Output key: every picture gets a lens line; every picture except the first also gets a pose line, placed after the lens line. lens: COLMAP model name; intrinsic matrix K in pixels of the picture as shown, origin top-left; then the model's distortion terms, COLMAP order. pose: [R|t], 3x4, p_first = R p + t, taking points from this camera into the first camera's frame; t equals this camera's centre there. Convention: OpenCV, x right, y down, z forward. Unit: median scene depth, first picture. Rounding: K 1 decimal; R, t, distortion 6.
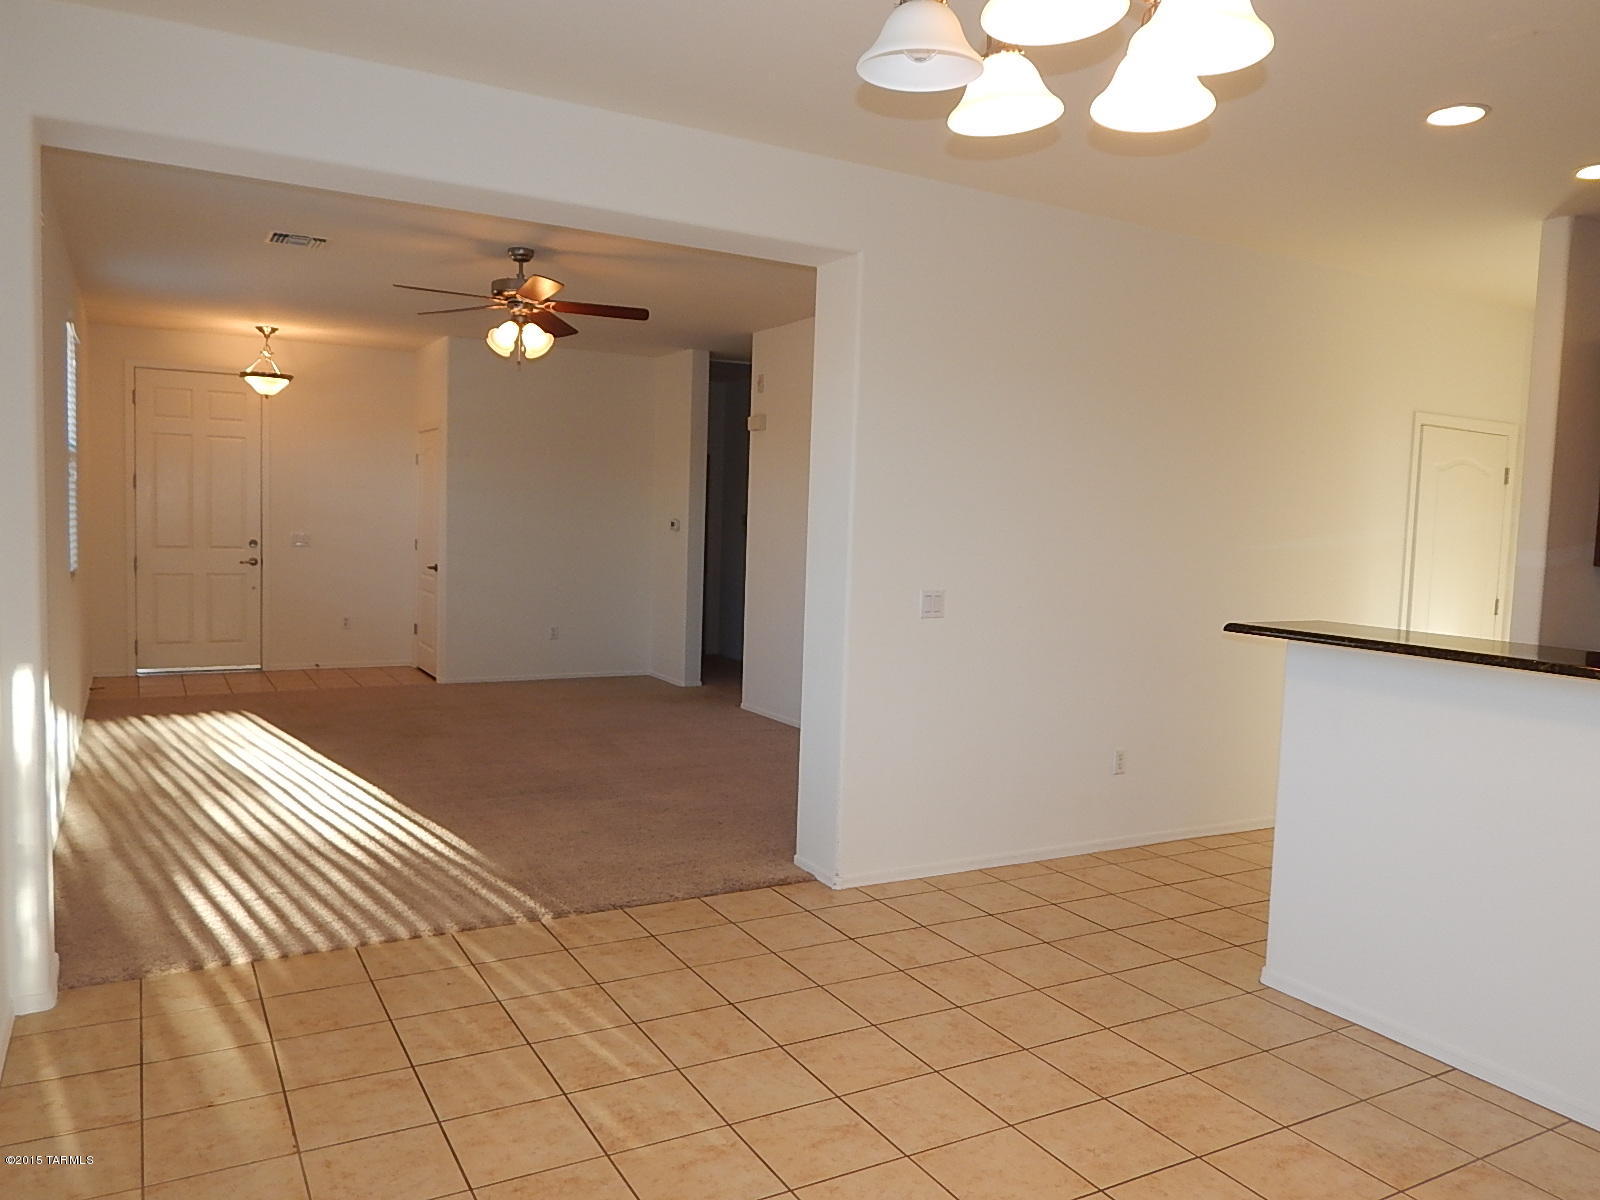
lens RADIAL K [[1172.6, 0, 803.1], [0, 1172.6, 594.0], [0, 0, 1]] dist [-0.004673, -0.008184]
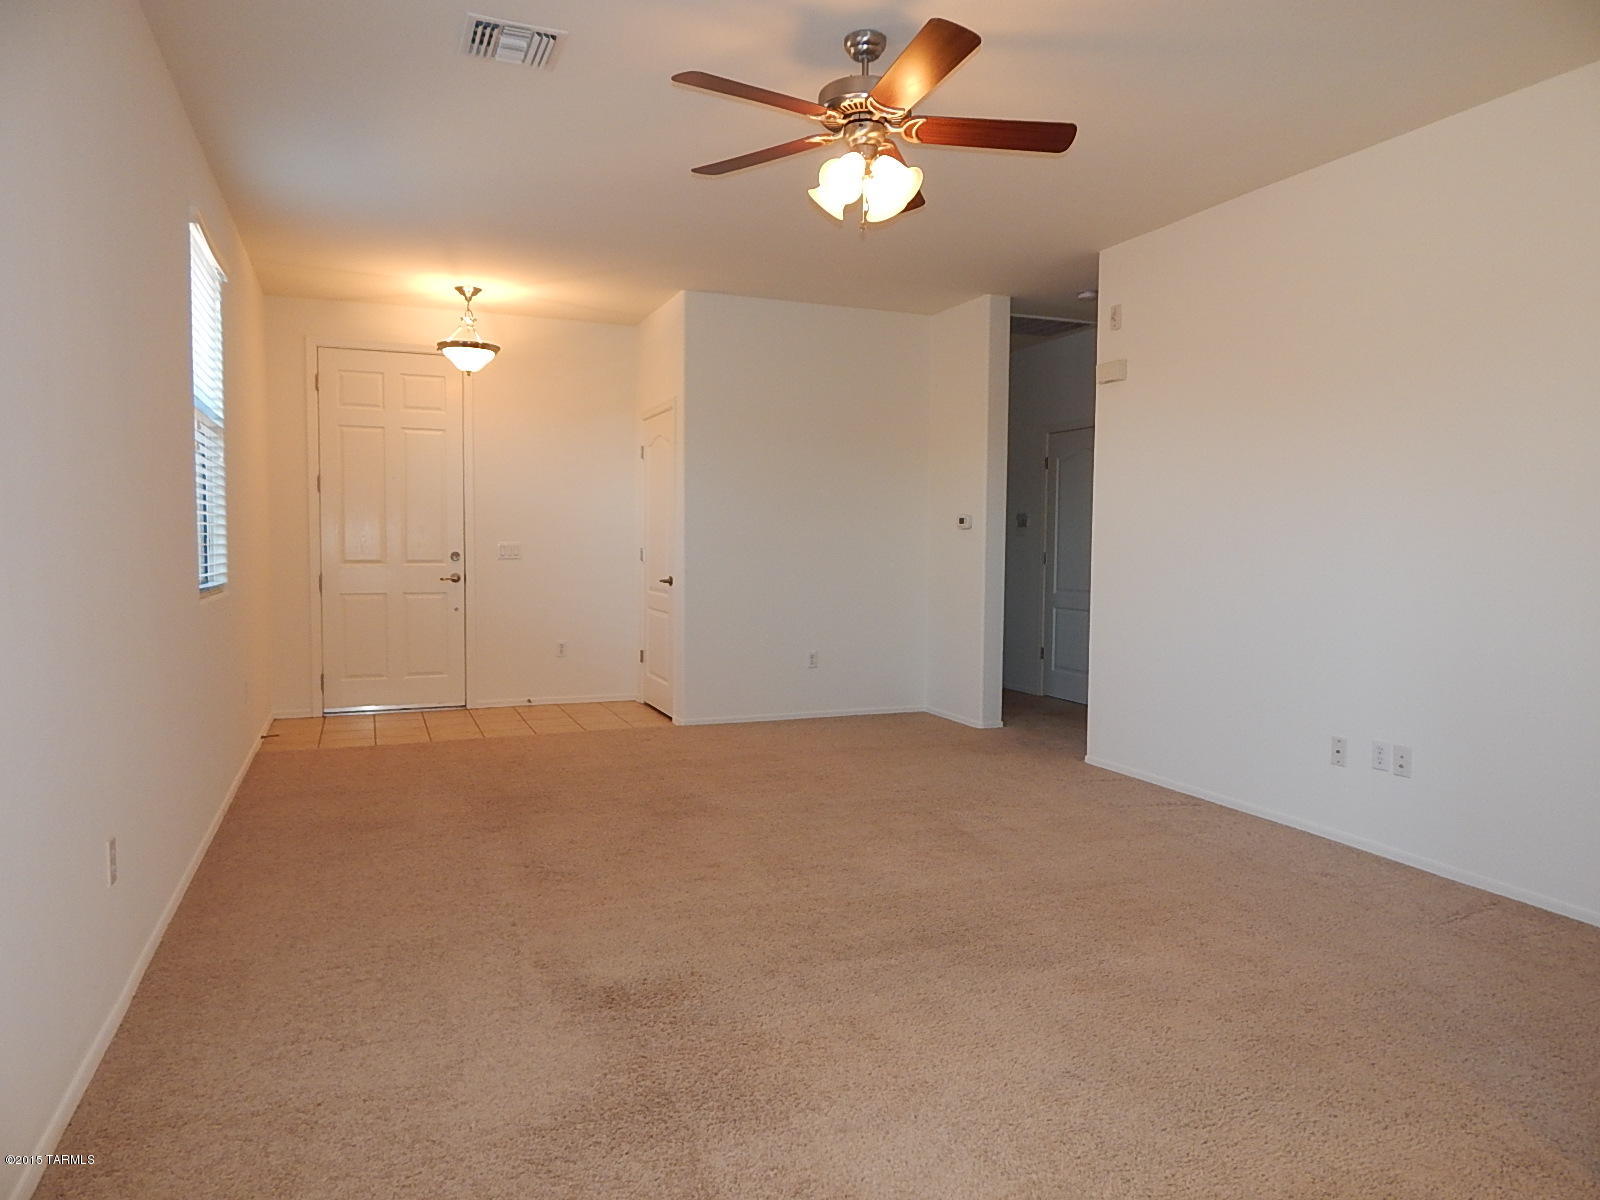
lens RADIAL K [[1056.1, 0, 800.0], [0, 1056.1, 600.0], [0, 0, 1]] dist [-0.004742, -0.003909]
pose [[0.991590, -0.014936, -0.128551, -0.137807], [0.013036, 0.999793, -0.015612, 0.003194], [0.128758, 0.013805, 0.991580, 0.304259]]
